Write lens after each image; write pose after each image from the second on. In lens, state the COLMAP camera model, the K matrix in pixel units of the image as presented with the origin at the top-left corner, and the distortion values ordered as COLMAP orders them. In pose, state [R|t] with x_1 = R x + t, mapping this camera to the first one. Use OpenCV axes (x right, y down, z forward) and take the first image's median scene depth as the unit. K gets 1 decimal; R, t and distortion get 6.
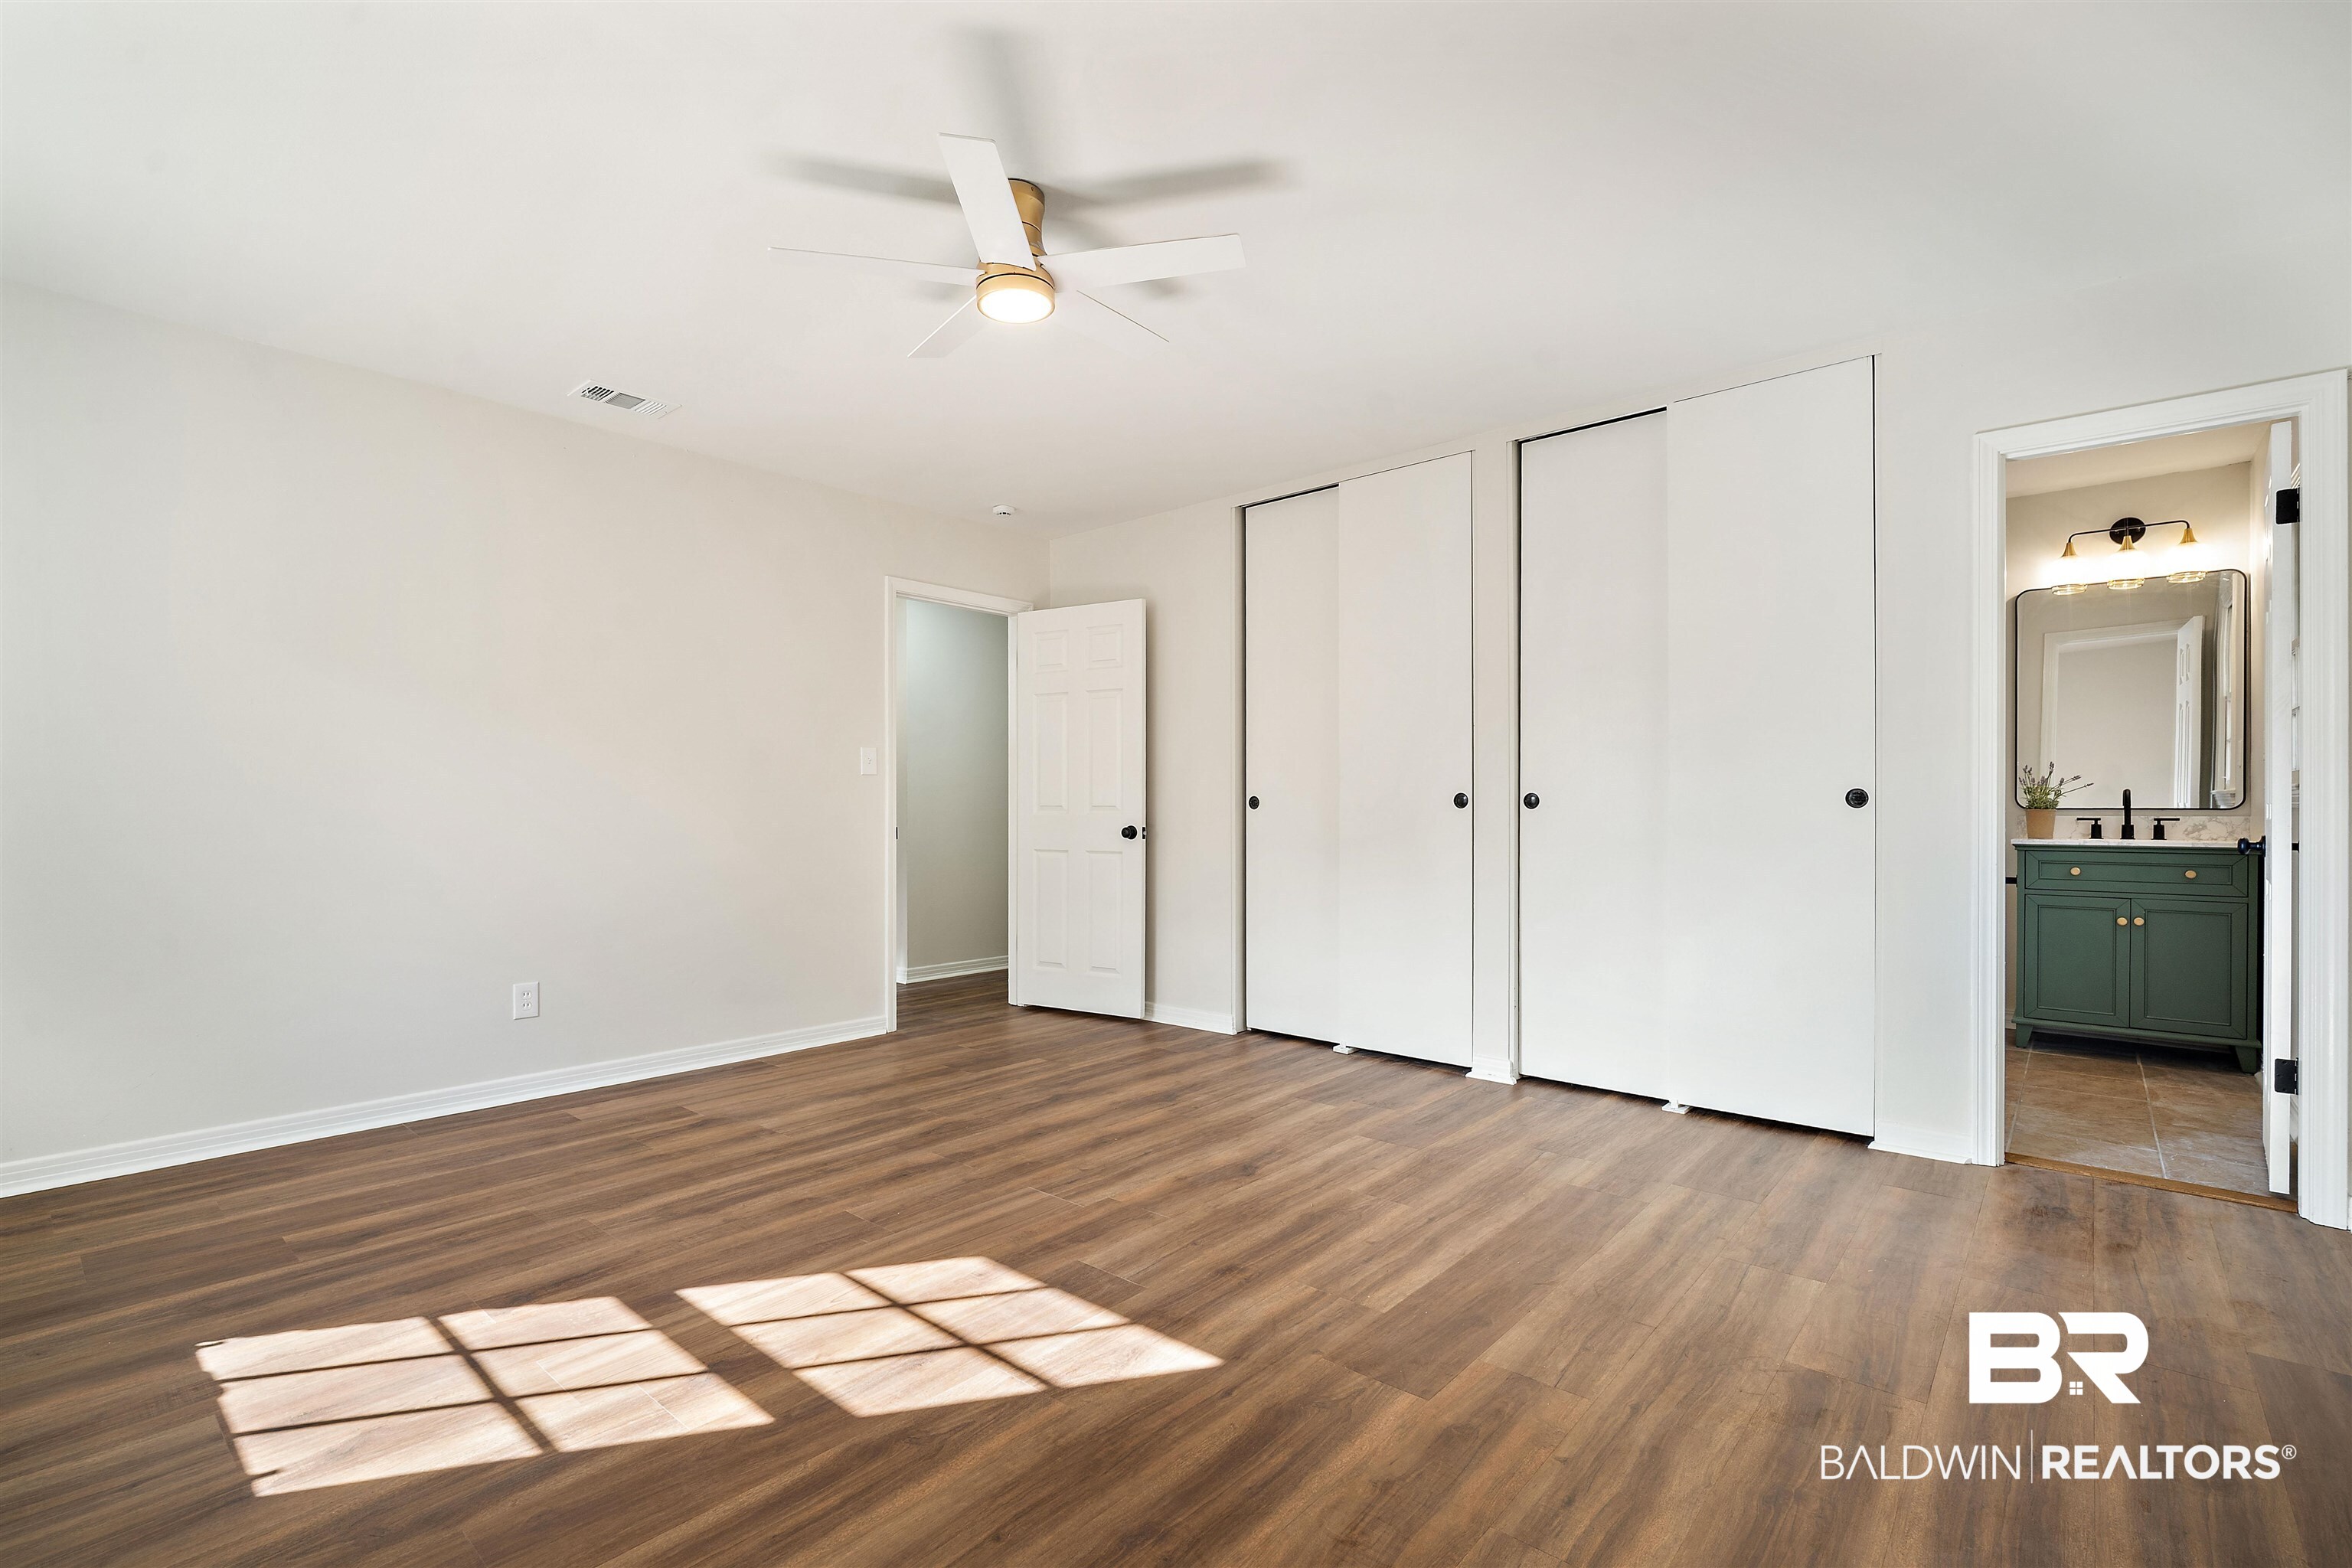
lens RADIAL K [[1035.4, 0, 1165.4], [0, 1035.4, 798.2], [0, 0, 1]] dist [-0.001990, 0.000846]
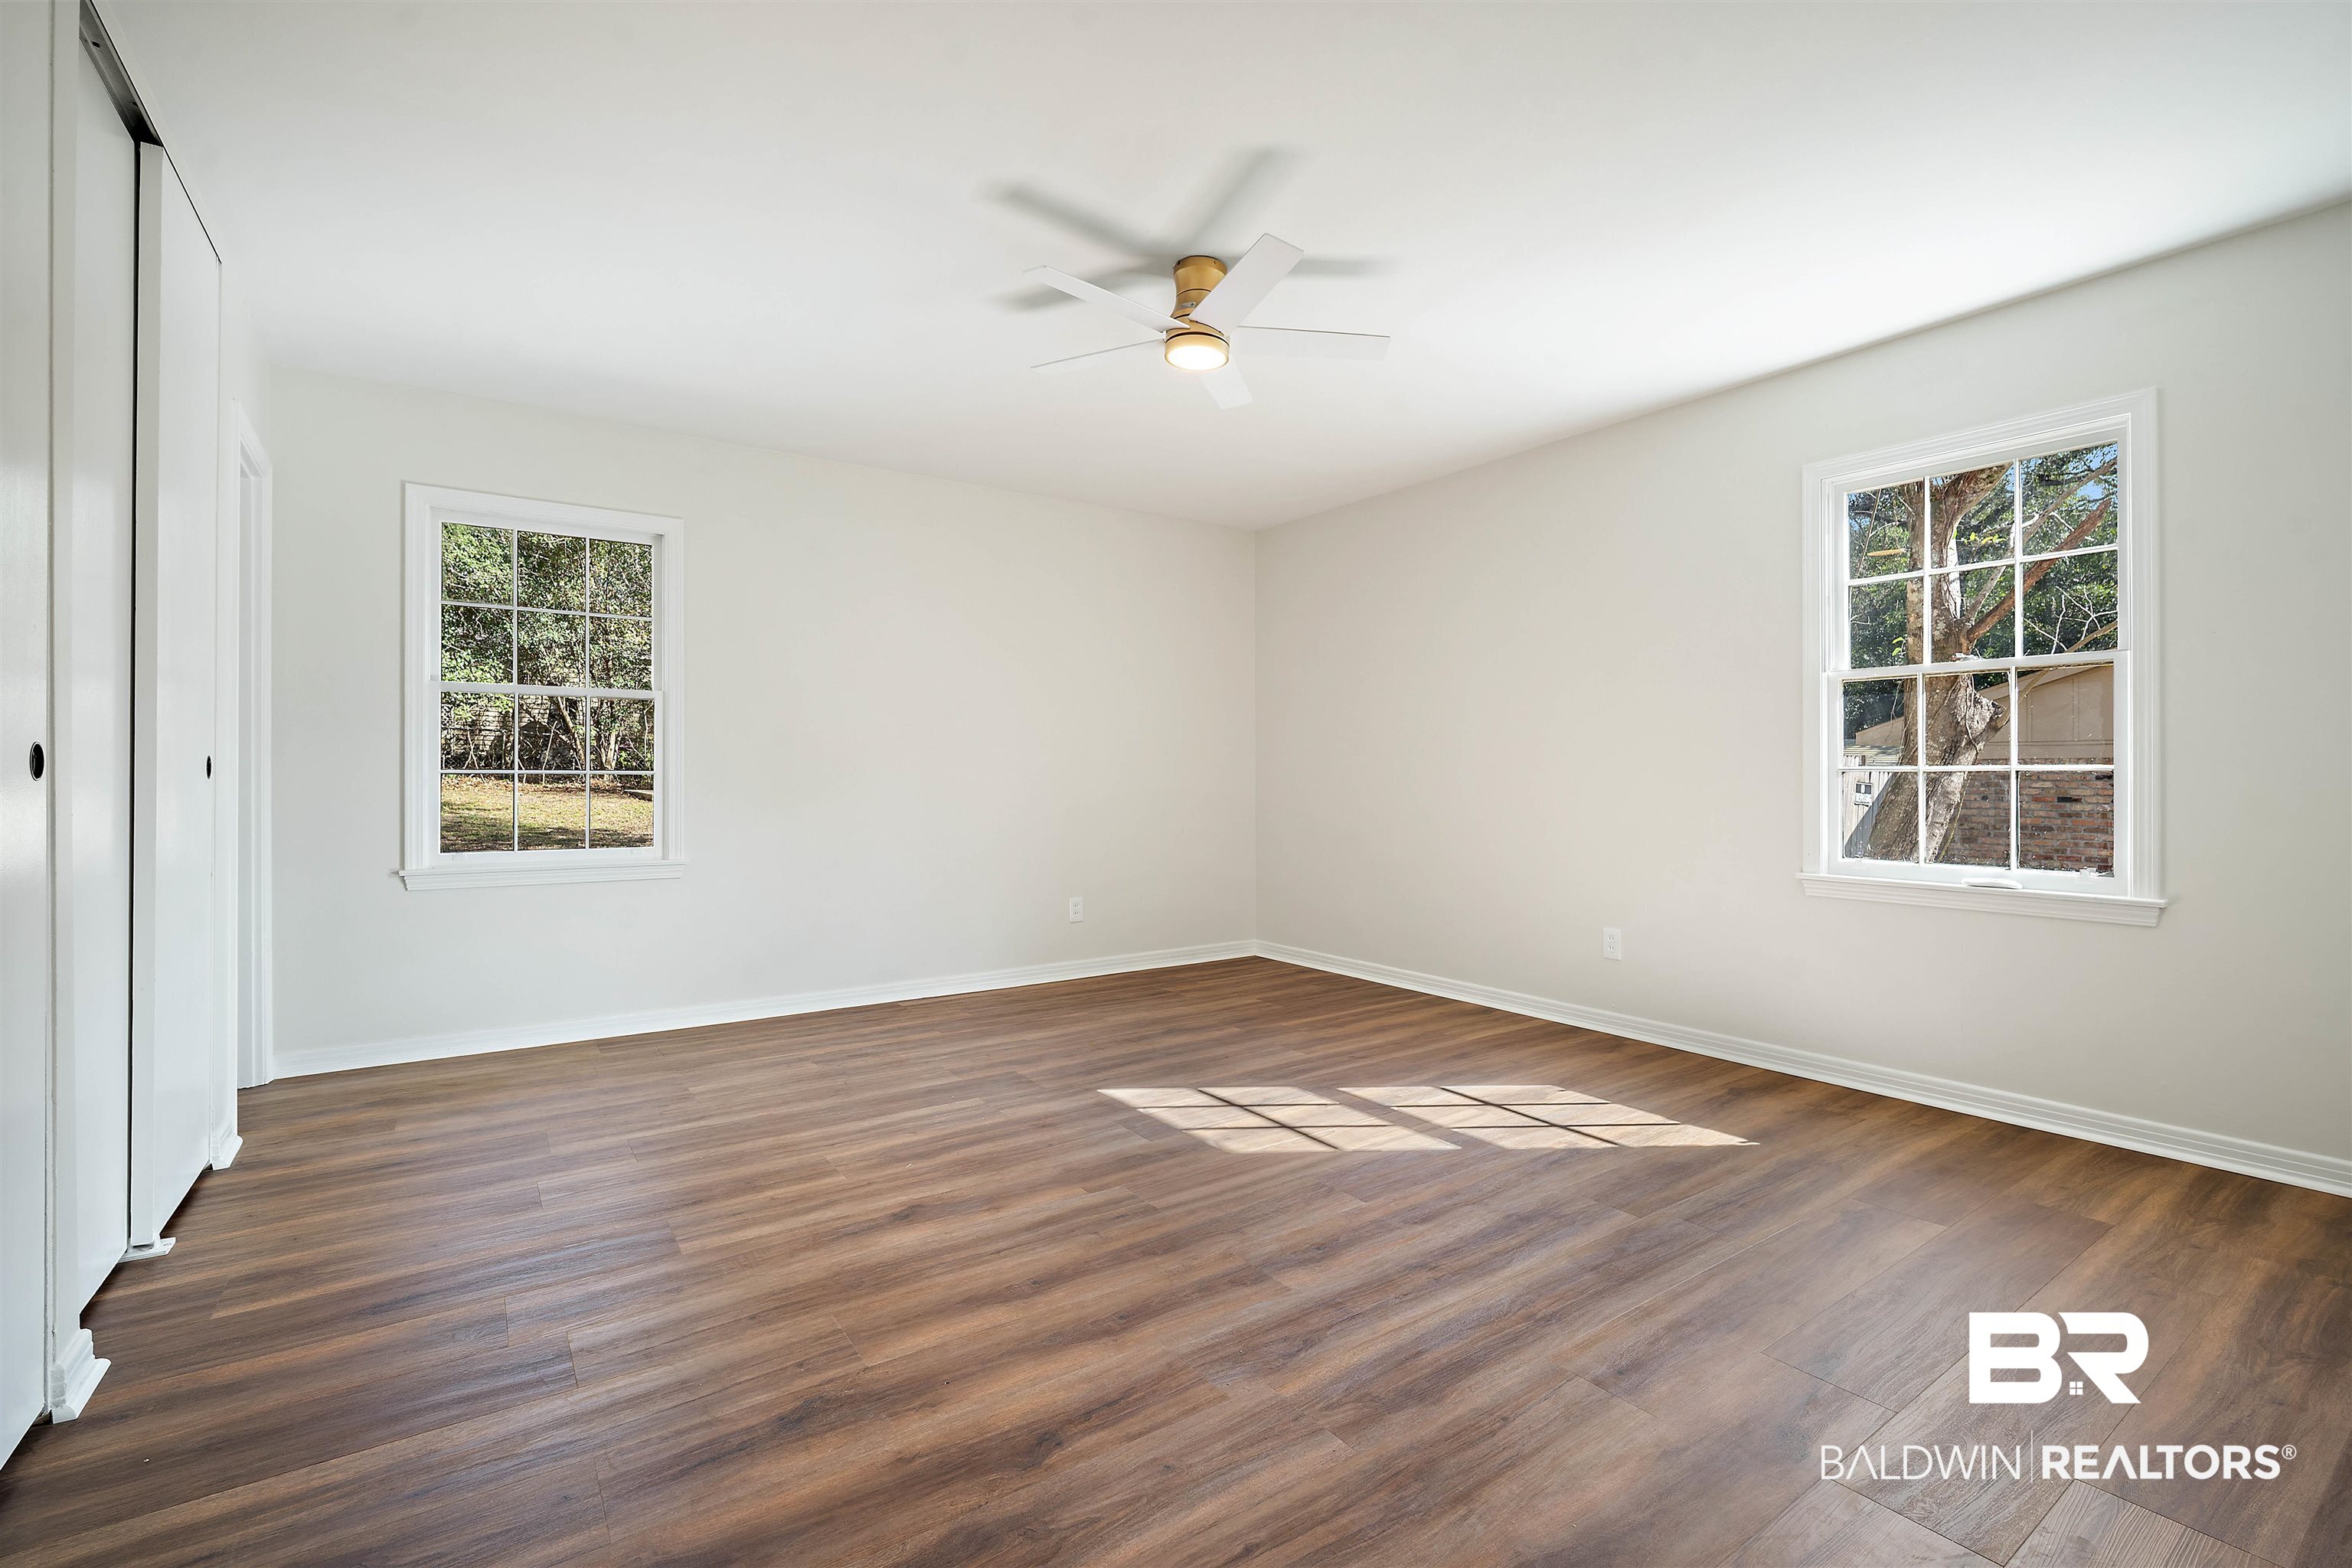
lens RADIAL K [[1035.4, 0, 1176.0], [0, 1035.4, 781.5], [0, 0, 1]] dist [-0.001990, 0.000846]
pose [[-0.969249, 0.001411, 0.246078, -0.422038], [0.000644, 0.999995, -0.003198, 0.018625], [-0.246081, -0.002942, -0.969245, 2.210707]]
